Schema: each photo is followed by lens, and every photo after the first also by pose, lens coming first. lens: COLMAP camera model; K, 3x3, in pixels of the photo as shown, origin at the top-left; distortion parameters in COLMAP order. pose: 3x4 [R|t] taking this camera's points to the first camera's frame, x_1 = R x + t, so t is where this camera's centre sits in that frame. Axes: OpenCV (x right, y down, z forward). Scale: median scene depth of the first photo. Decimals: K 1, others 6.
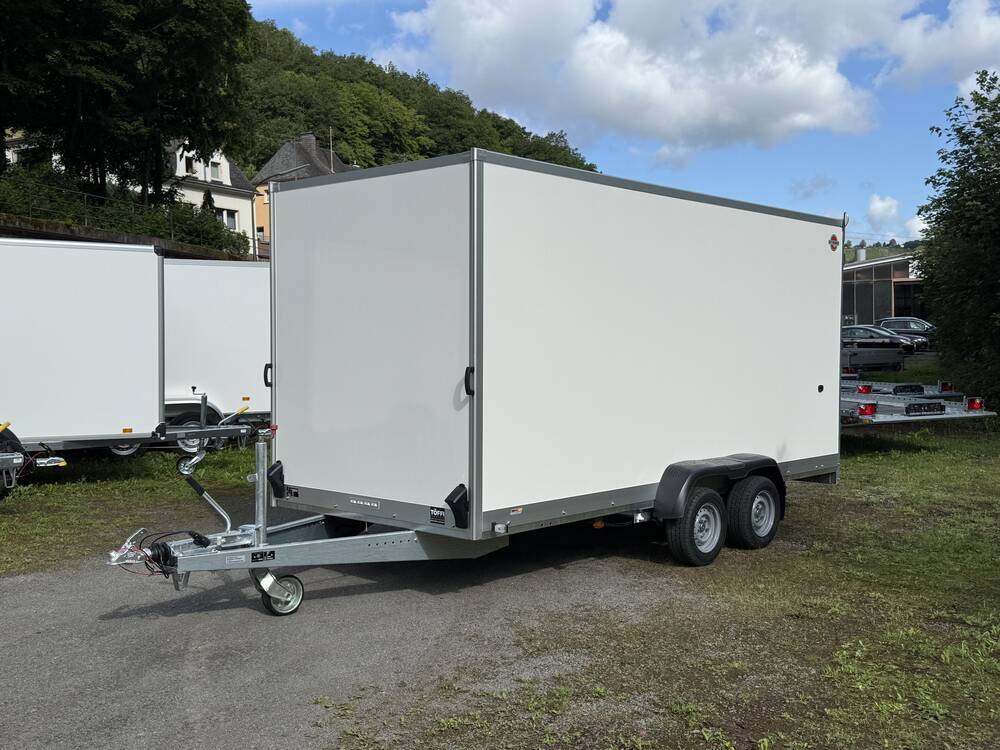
lens RADIAL K [[1050.2, 0, 502.9], [0, 1050.2, 377.8], [0, 0, 1]] dist [0.073928, 0.000000]
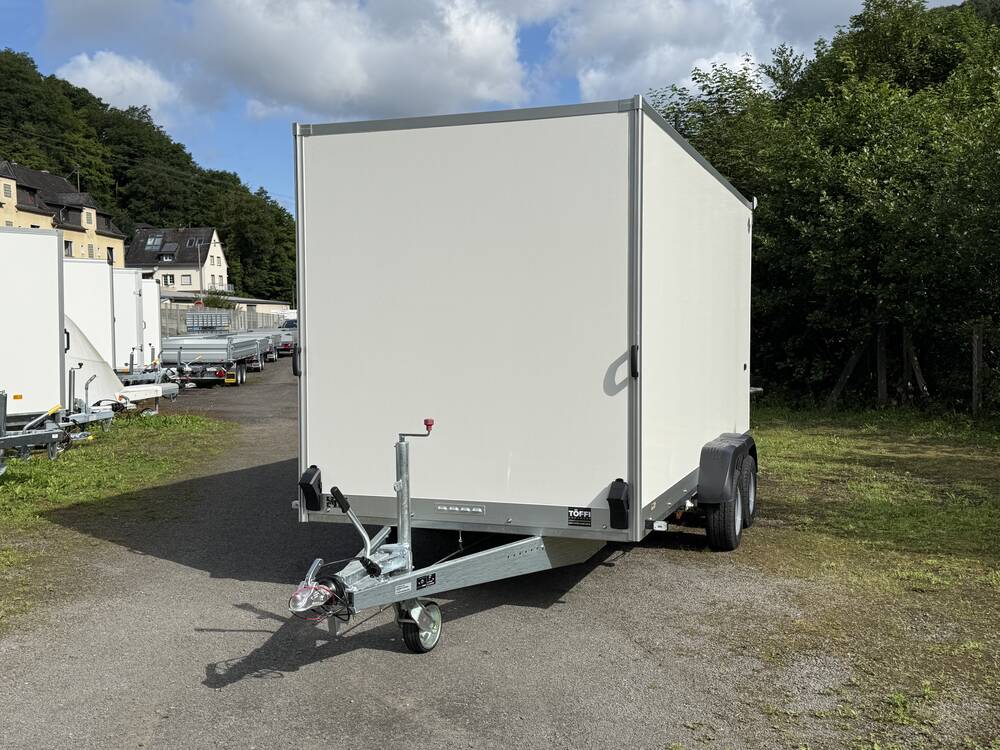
lens RADIAL K [[1050.2, 0, 500.8], [0, 1050.2, 368.8], [0, 0, 1]] dist [0.073928, 0.000000]
pose [[0.924657, -0.020118, 0.380270, -0.389304], [0.019567, 0.999794, 0.005315, 0.002231], [-0.380299, 0.002527, 0.924860, 0.188251]]
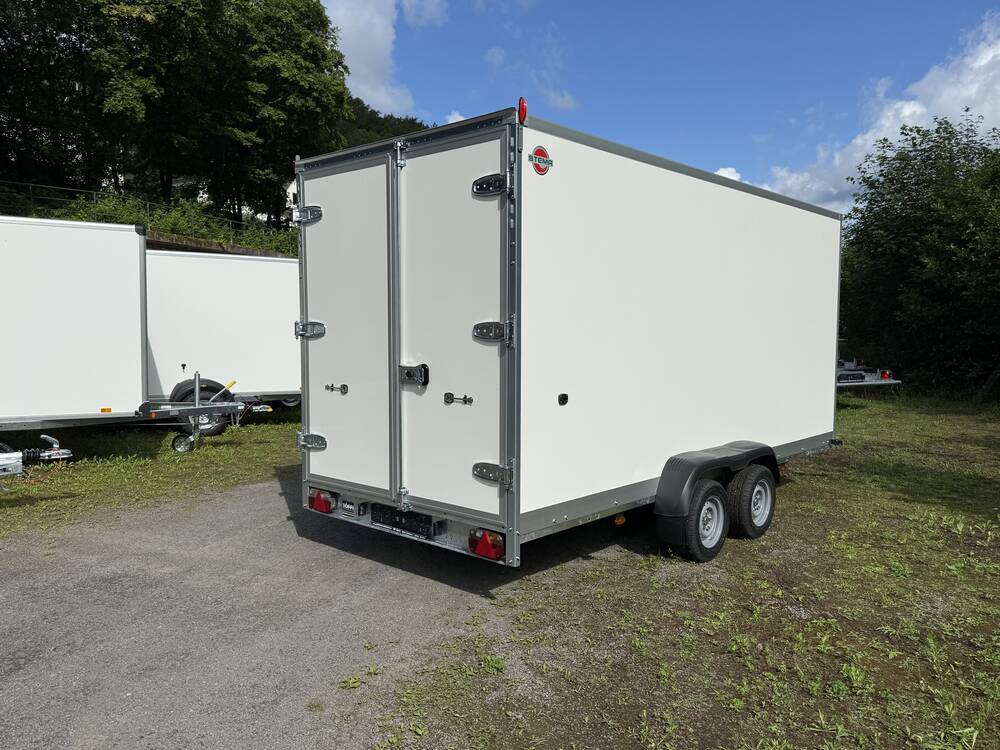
lens RADIAL K [[773.8, 0, 502.5], [0, 773.8, 376.9], [0, 0, 1]] dist [0.027093, -0.031961]
pose [[0.999878, 0.007260, -0.013852, -0.095407], [-0.006883, 0.999609, 0.027094, 0.005408], [0.014044, -0.026995, 0.999537, -0.068698]]
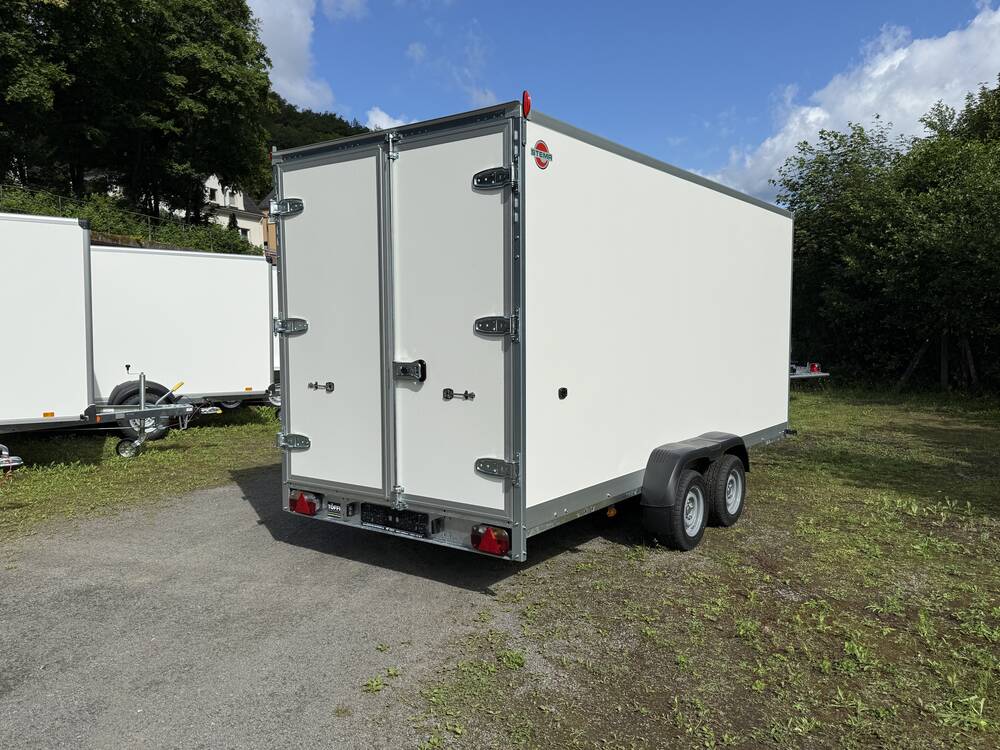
lens RADIAL K [[773.8, 0, 505.9], [0, 773.8, 375.2], [0, 0, 1]] dist [0.027093, -0.031961]
pose [[0.995991, -0.006477, 0.089221, -0.153150], [0.004127, 0.999640, 0.026494, 0.008576], [-0.089361, -0.026019, 0.995659, -0.064250]]
